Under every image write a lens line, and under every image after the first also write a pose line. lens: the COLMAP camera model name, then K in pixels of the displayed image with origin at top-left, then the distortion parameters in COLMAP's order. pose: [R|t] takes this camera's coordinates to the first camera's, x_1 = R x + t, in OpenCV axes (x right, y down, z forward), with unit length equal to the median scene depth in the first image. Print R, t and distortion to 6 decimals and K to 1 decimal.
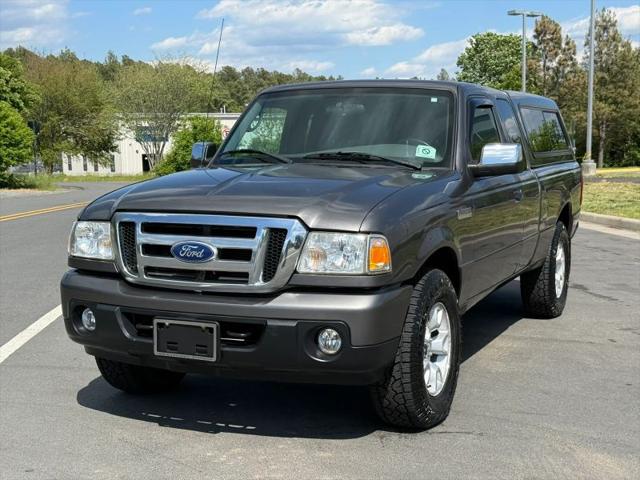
lens RADIAL K [[970.0, 0, 320.0], [0, 970.0, 240.0], [0, 0, 1]] dist [0.138768, -0.042327]
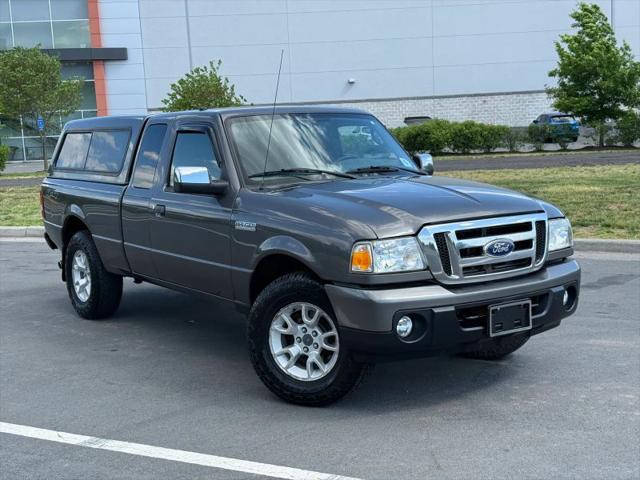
lens RADIAL K [[970.0, 0, 320.0], [0, 970.0, 240.0], [0, 0, 1]] dist [0.138768, -0.042327]
pose [[0.507991, -0.122661, 0.852584, -1.268023], [0.124628, 0.989860, 0.068154, -0.108207], [-0.852299, 0.071634, 0.518127, 0.531151]]
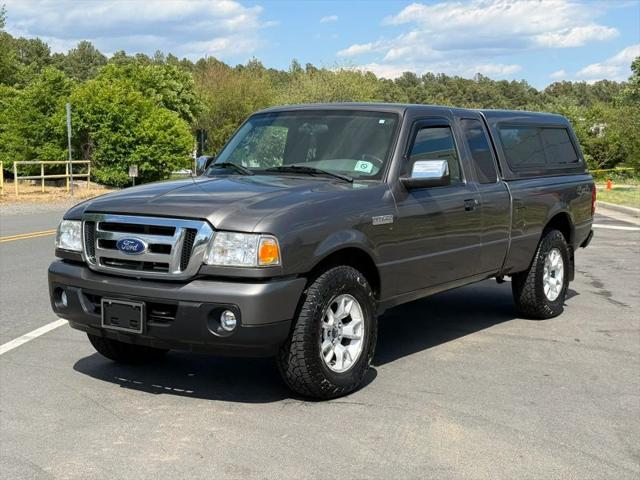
lens RADIAL K [[970.0, 0, 320.0], [0, 970.0, 240.0], [0, 0, 1]] dist [0.138768, -0.042327]
pose [[0.983126, 0.022426, -0.181549, 0.325185], [-0.023430, 0.999720, -0.003386, 0.002995], [0.181422, 0.007582, 0.983376, -0.183375]]
